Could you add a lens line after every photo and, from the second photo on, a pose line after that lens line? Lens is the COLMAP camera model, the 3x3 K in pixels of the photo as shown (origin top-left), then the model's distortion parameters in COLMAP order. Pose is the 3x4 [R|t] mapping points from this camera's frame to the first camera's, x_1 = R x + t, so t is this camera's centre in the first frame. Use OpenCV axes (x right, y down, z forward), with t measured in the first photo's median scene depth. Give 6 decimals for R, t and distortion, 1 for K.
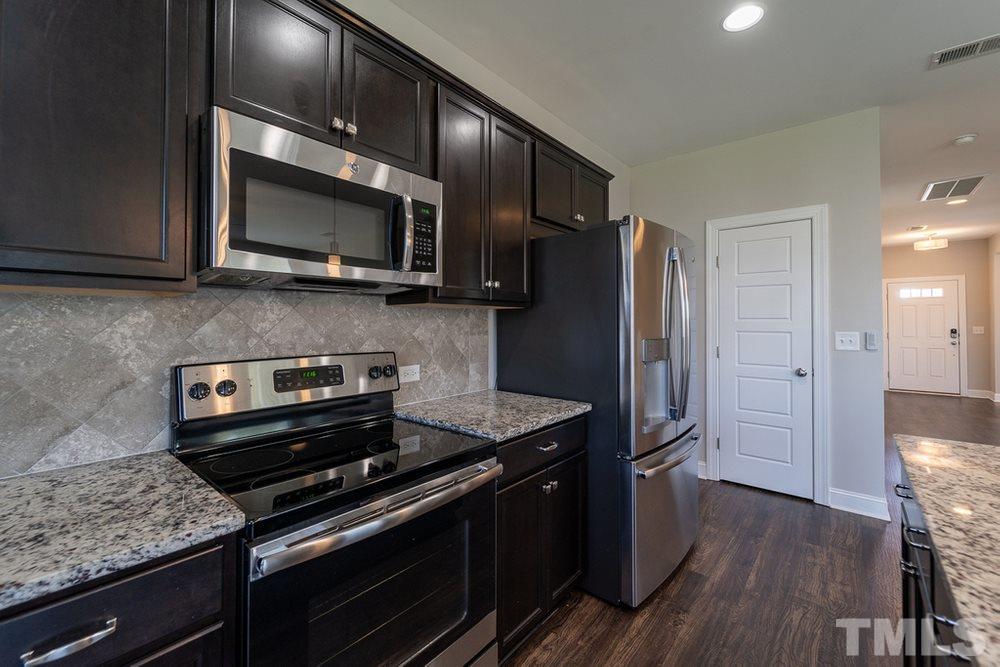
lens RADIAL K [[414.5, 0, 495.9], [0, 414.5, 316.8], [0, 0, 1]] dist [-0.002436, -0.000224]
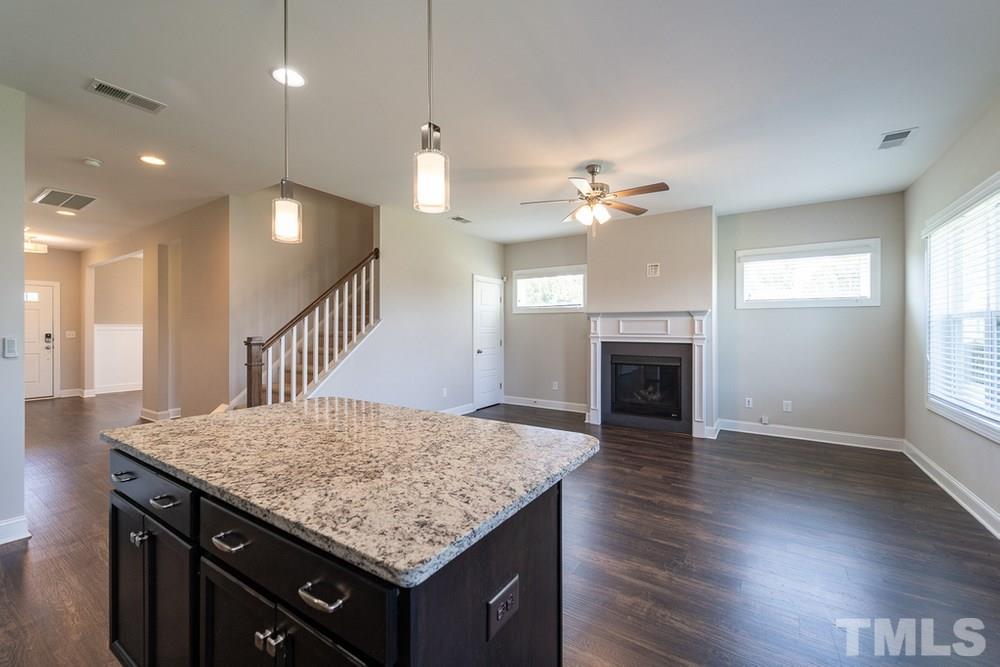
lens RADIAL K [[406.4, 0, 496.6], [0, 406.4, 324.5], [0, 0, 1]] dist [0.012274, -0.000074]
pose [[-0.128646, 0.006189, 0.991671, -0.185643], [-0.013113, 0.999882, -0.007941, 0.002049], [-0.991604, -0.014025, -0.128549, 0.105224]]
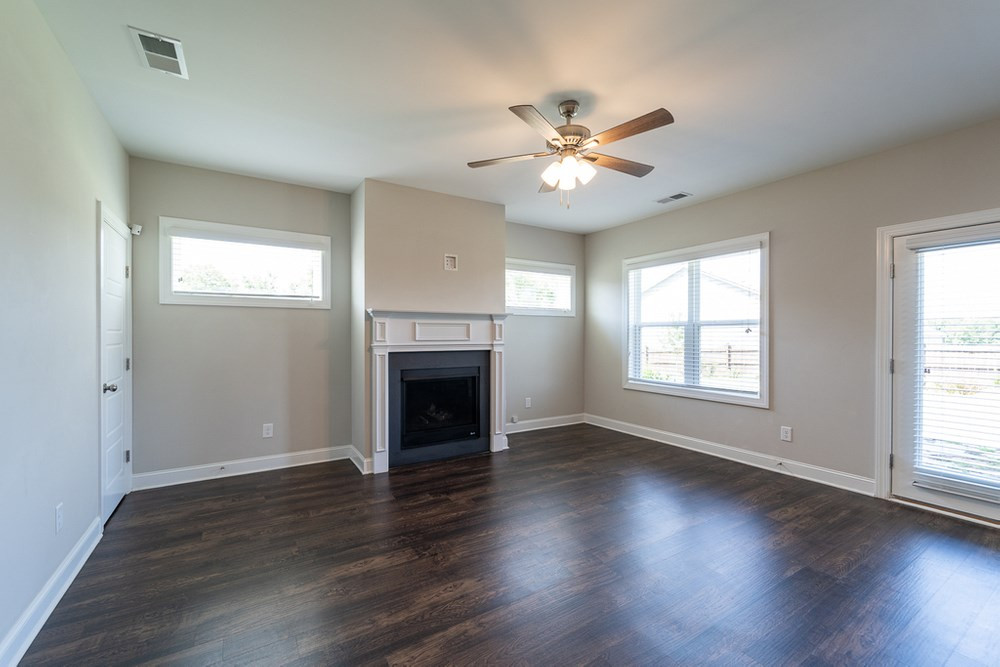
lens RADIAL K [[409.4, 0, 493.8], [0, 409.4, 334.3], [0, 0, 1]] dist [-0.000292, -0.000288]
pose [[-0.953216, -0.005546, 0.302238, 1.758819], [-0.008269, 0.999936, -0.007732, 0.013675], [-0.302176, -0.009869, -0.953201, 0.900987]]
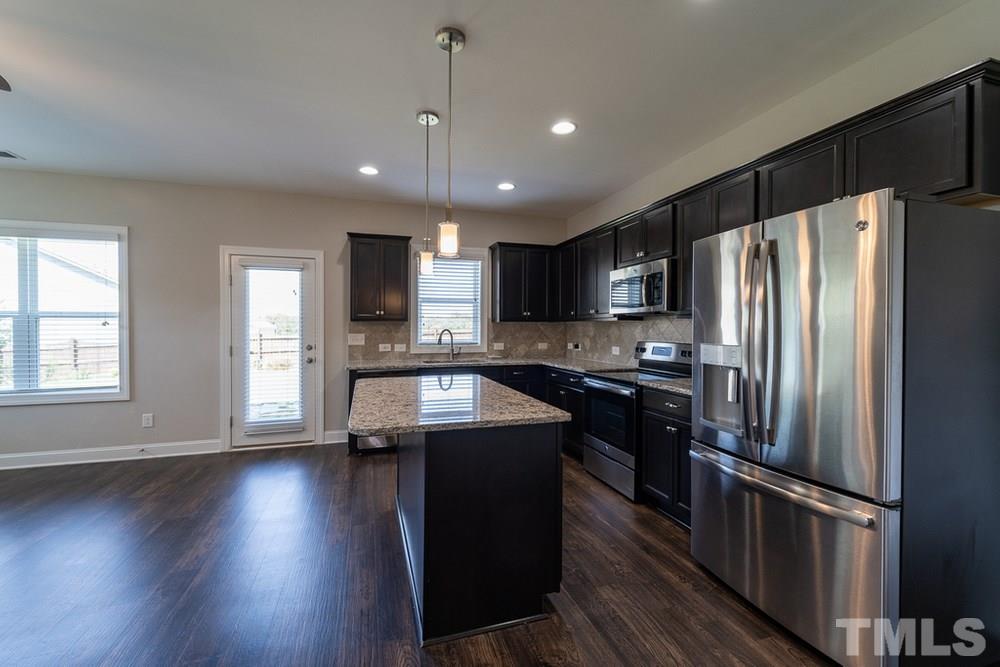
lens RADIAL K [[408.8, 0, 490.3], [0, 408.8, 331.4], [0, 0, 1]] dist [-0.002188, -0.000494]
pose [[-0.531239, 0.004798, -0.847208, 1.864668], [0.007233, 0.999973, 0.001128, 0.018816], [0.847191, -0.005528, -0.531260, 1.250086]]
